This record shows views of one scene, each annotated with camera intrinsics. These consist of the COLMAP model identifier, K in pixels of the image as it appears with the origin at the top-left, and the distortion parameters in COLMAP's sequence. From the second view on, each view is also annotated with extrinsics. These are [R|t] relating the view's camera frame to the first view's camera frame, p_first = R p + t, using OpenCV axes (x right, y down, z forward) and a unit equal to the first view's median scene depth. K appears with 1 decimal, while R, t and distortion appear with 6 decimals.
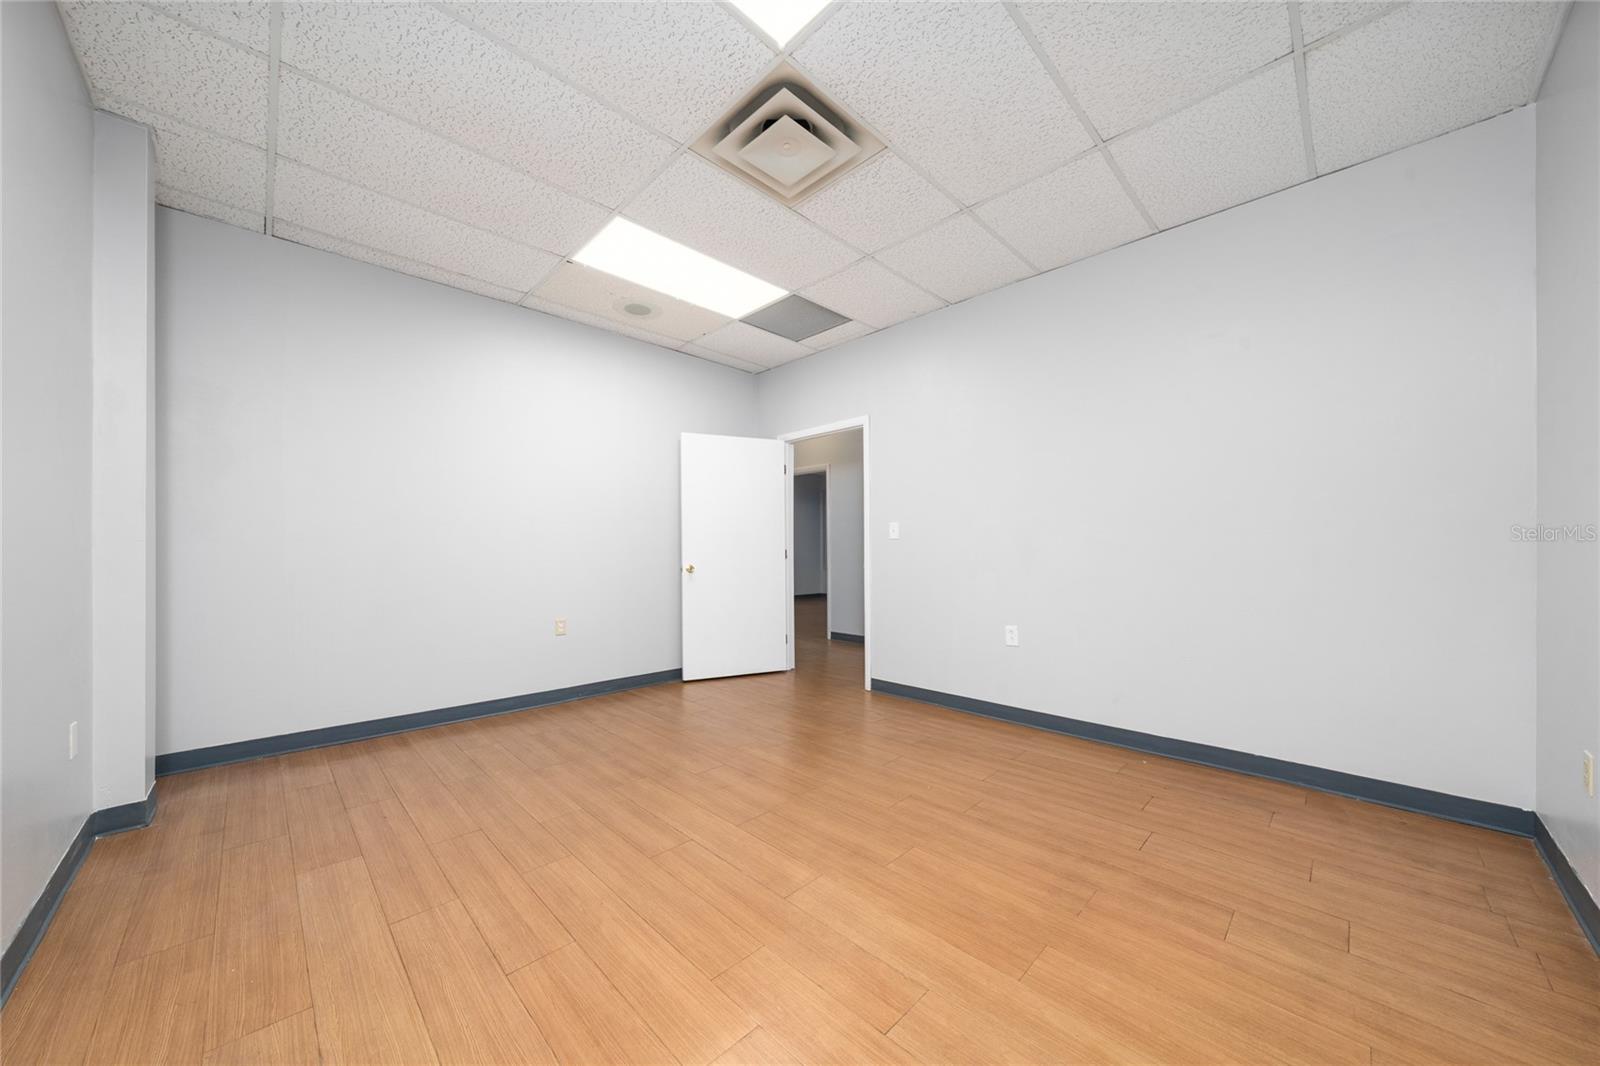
lens RADIAL K [[558.9, 0, 803.0], [0, 558.9, 548.9], [0, 0, 1]] dist [-0.000592, -0.000051]
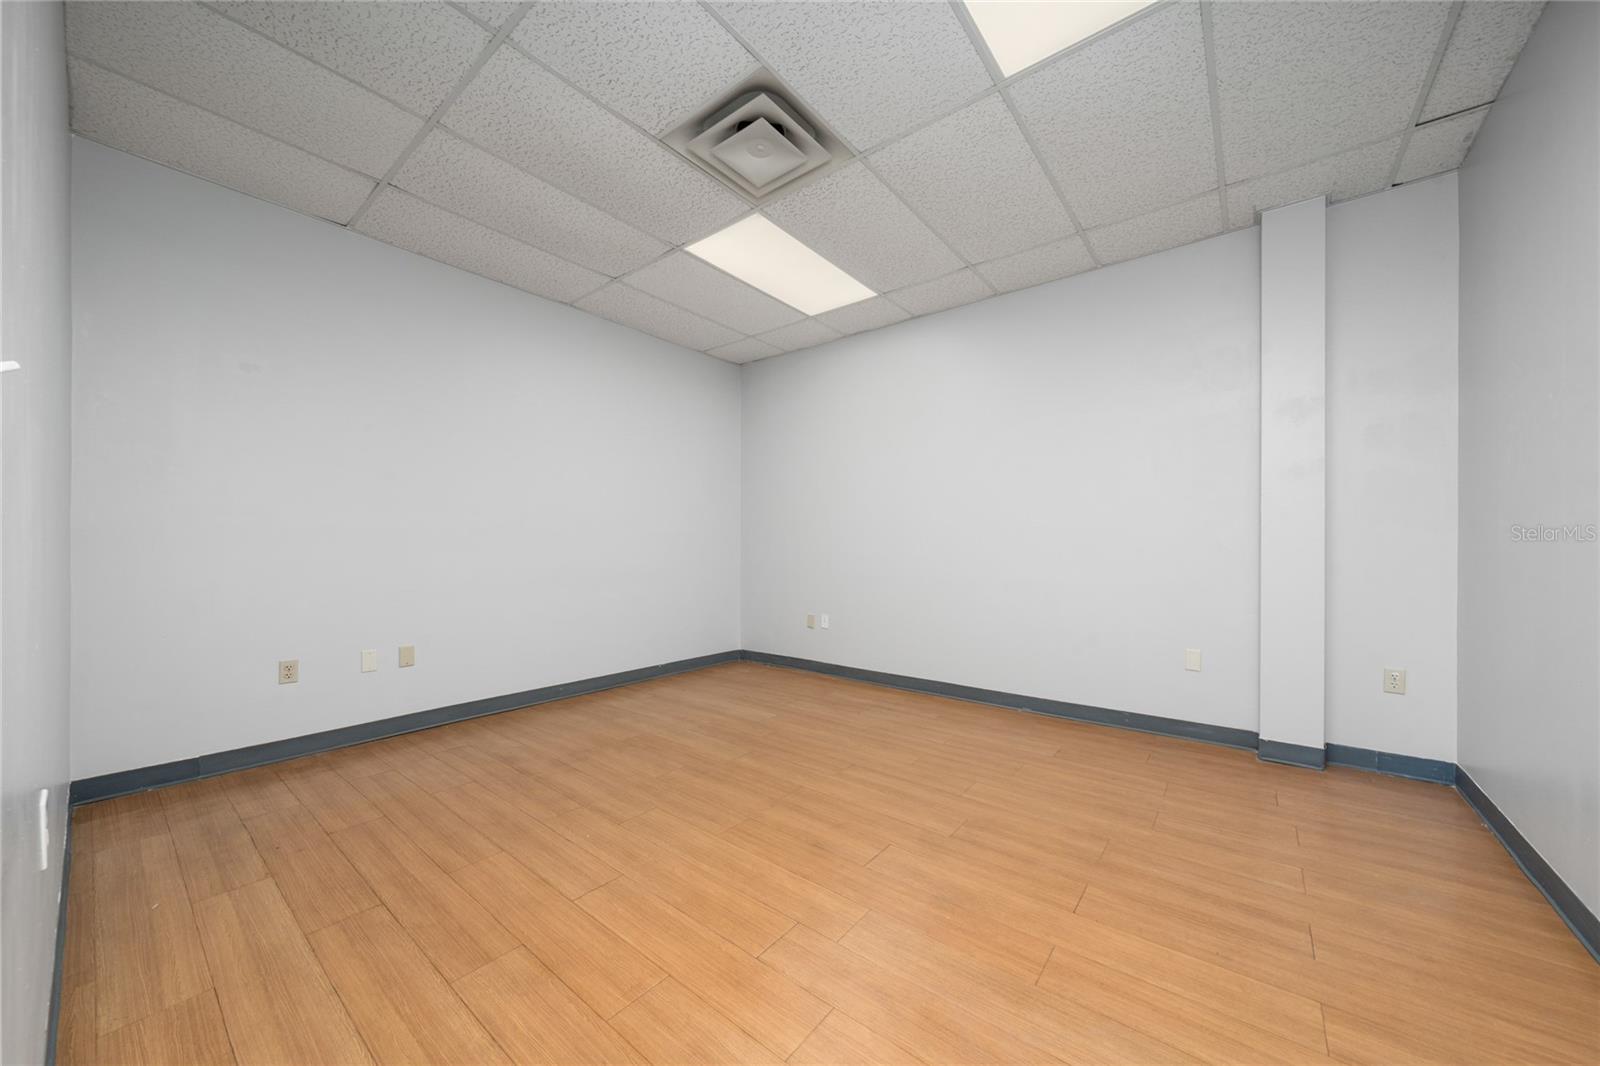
lens RADIAL K [[558.9, 0, 803.0], [0, 558.9, 548.9], [0, 0, 1]] dist [-0.000592, -0.000051]
pose [[-0.993332, 0.000138, -0.115287, 0.010643], [-0.000350, 0.999991, 0.004210, 0.008283], [0.115286, 0.004222, -0.993323, 2.045004]]
